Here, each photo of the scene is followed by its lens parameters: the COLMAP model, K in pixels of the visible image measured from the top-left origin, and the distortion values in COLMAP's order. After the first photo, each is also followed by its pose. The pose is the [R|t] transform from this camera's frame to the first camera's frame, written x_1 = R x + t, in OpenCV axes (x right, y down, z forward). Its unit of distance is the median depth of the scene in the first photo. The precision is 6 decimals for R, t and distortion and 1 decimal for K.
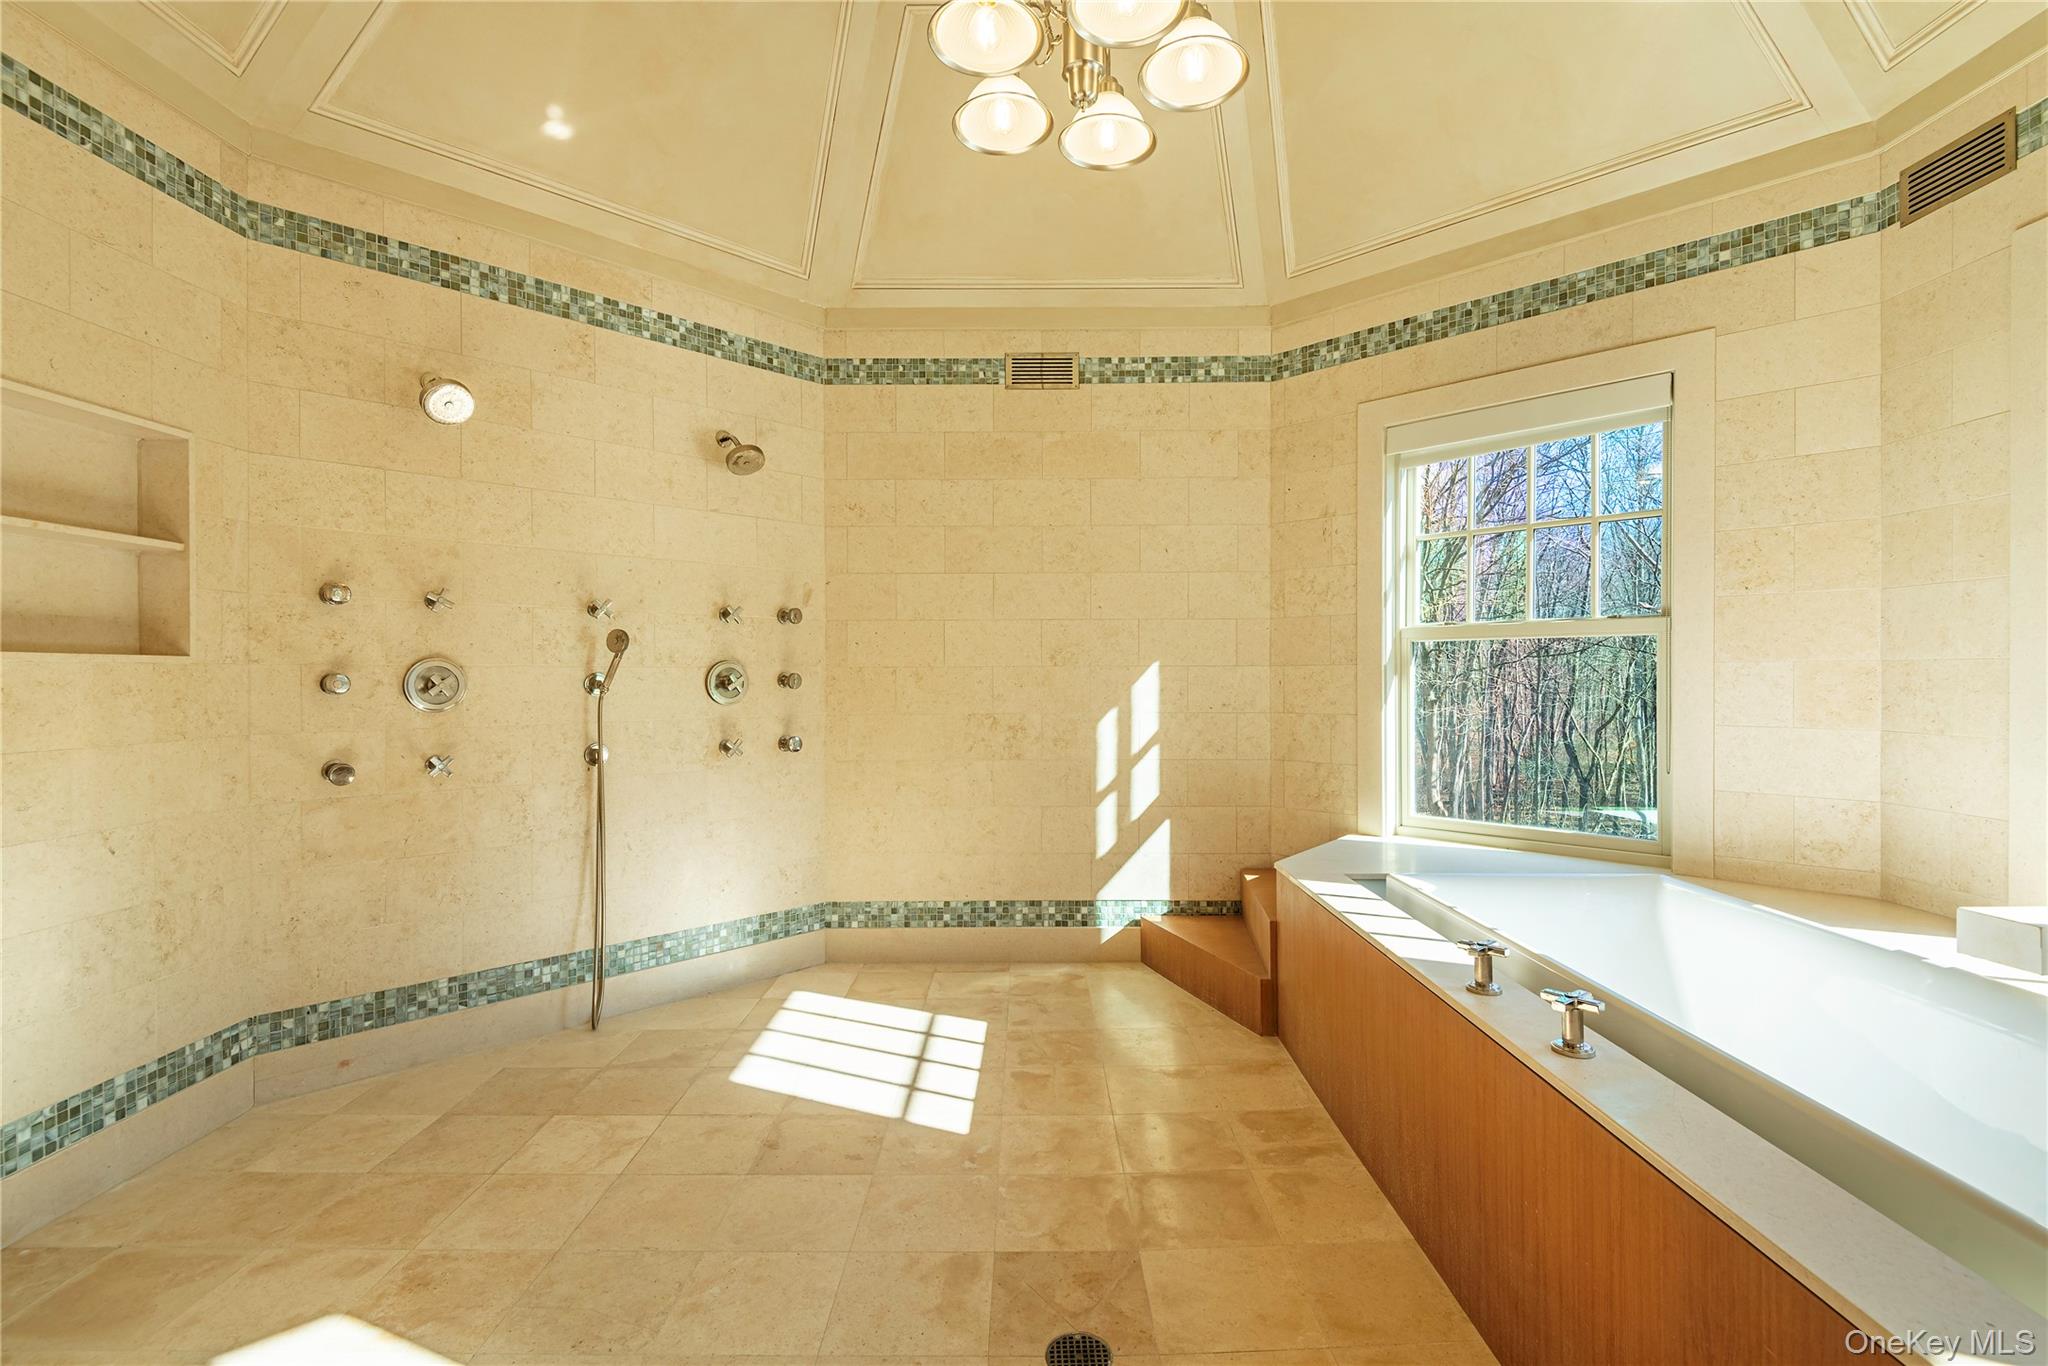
lens RADIAL K [[934.0, 0, 1021.5], [0, 934.0, 682.1], [0, 0, 1]] dist [0.028393, -0.014561]
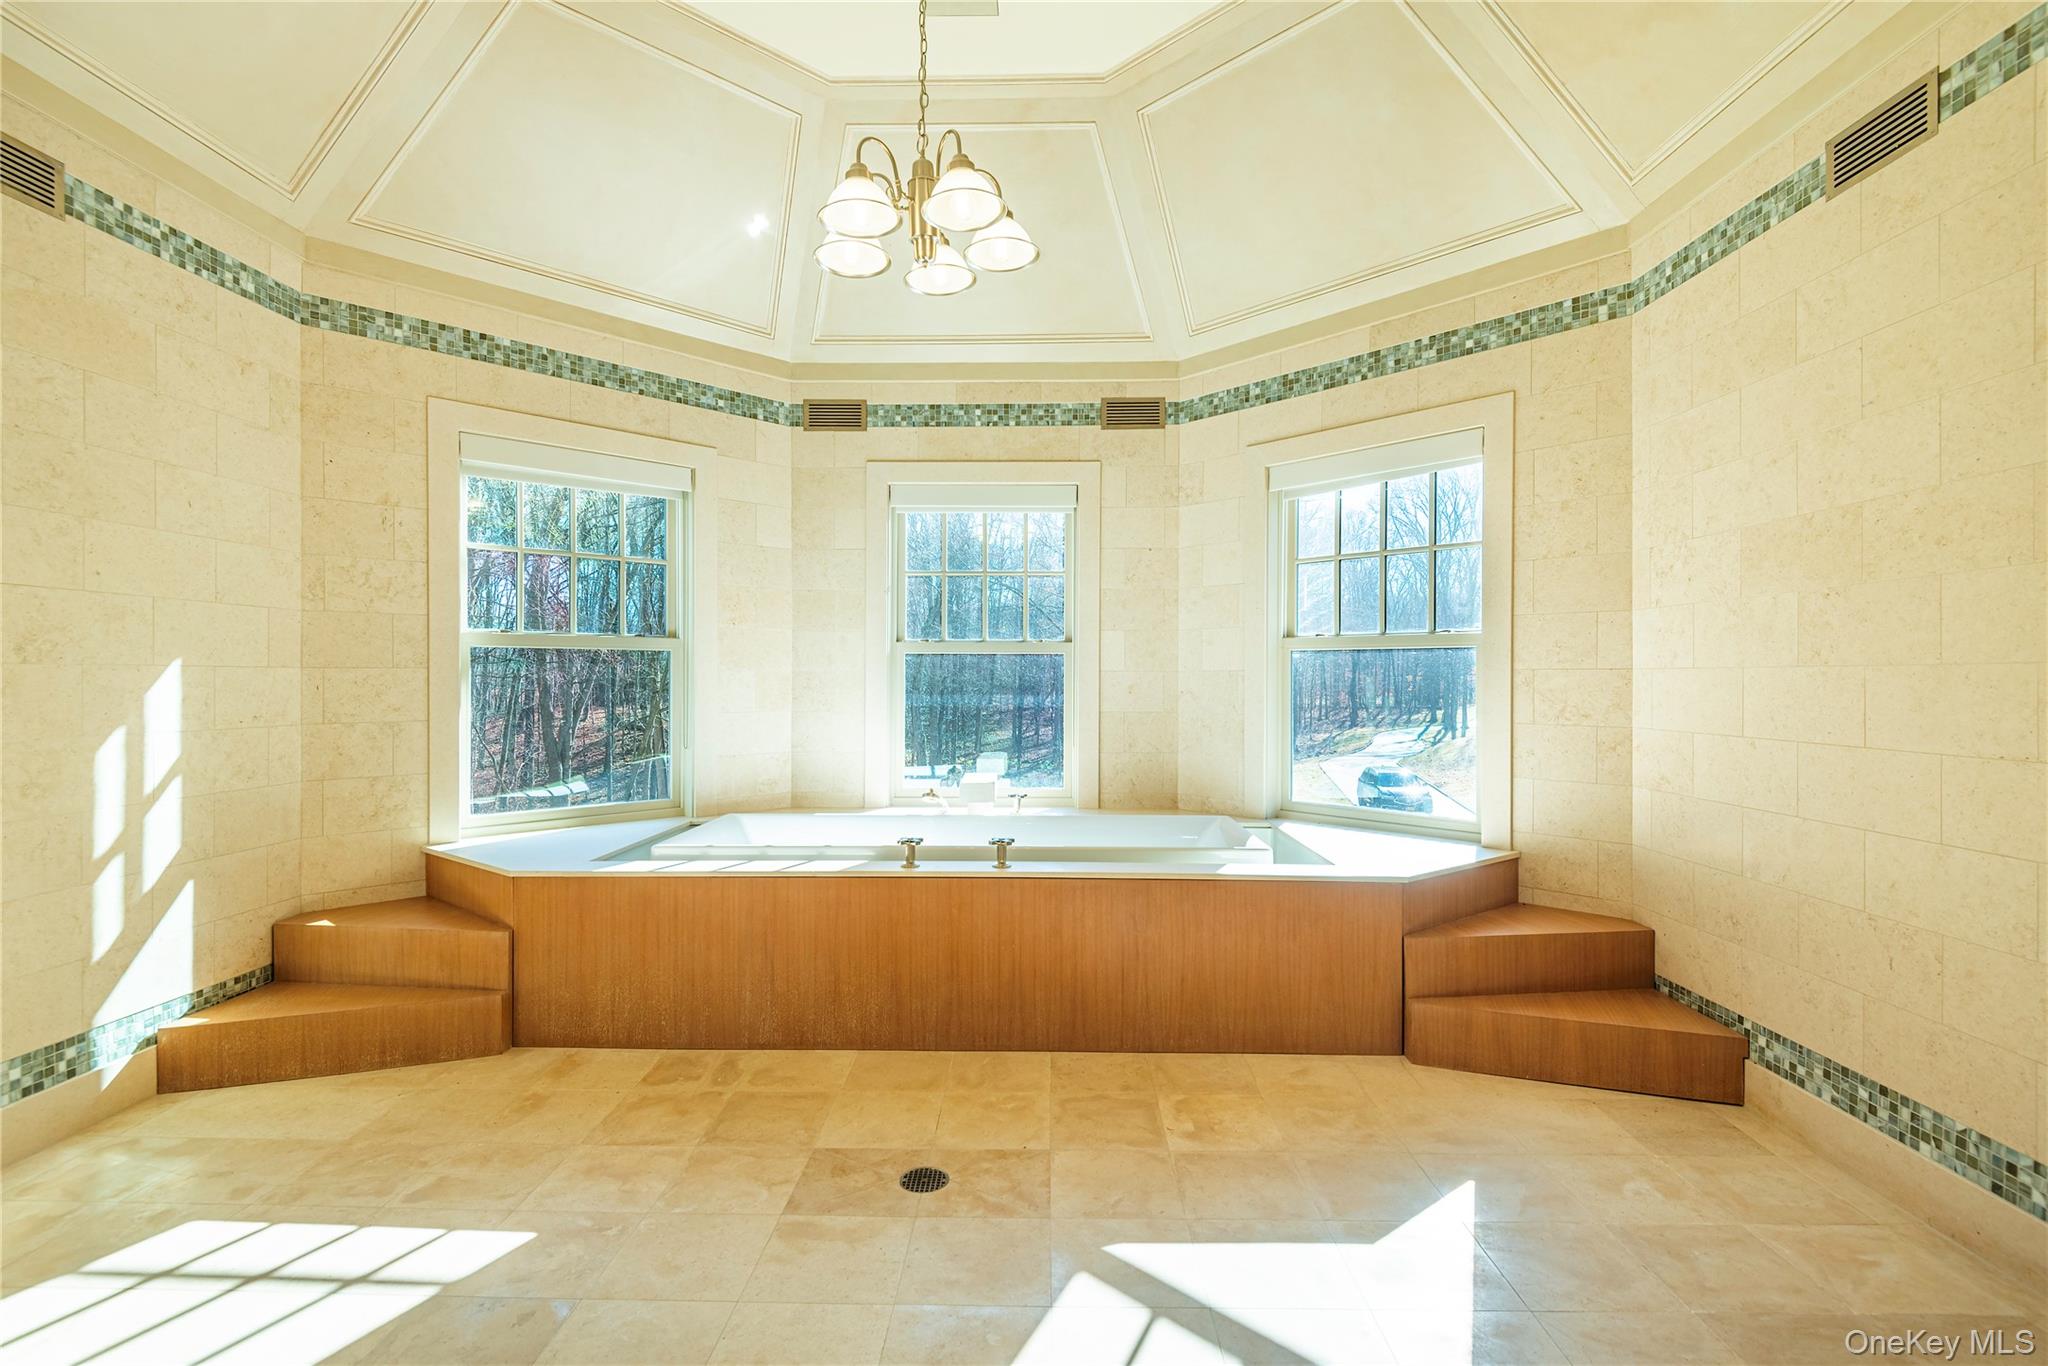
lens RADIAL K [[934.0, 0, 1021.5], [0, 934.0, 682.1], [0, 0, 1]] dist [0.028393, -0.014561]
pose [[0.045239, -0.000397, 0.998976, -0.542235], [0.007787, 0.999970, 0.000045, 0.000090], [-0.998946, 0.007777, 0.045241, 0.333904]]
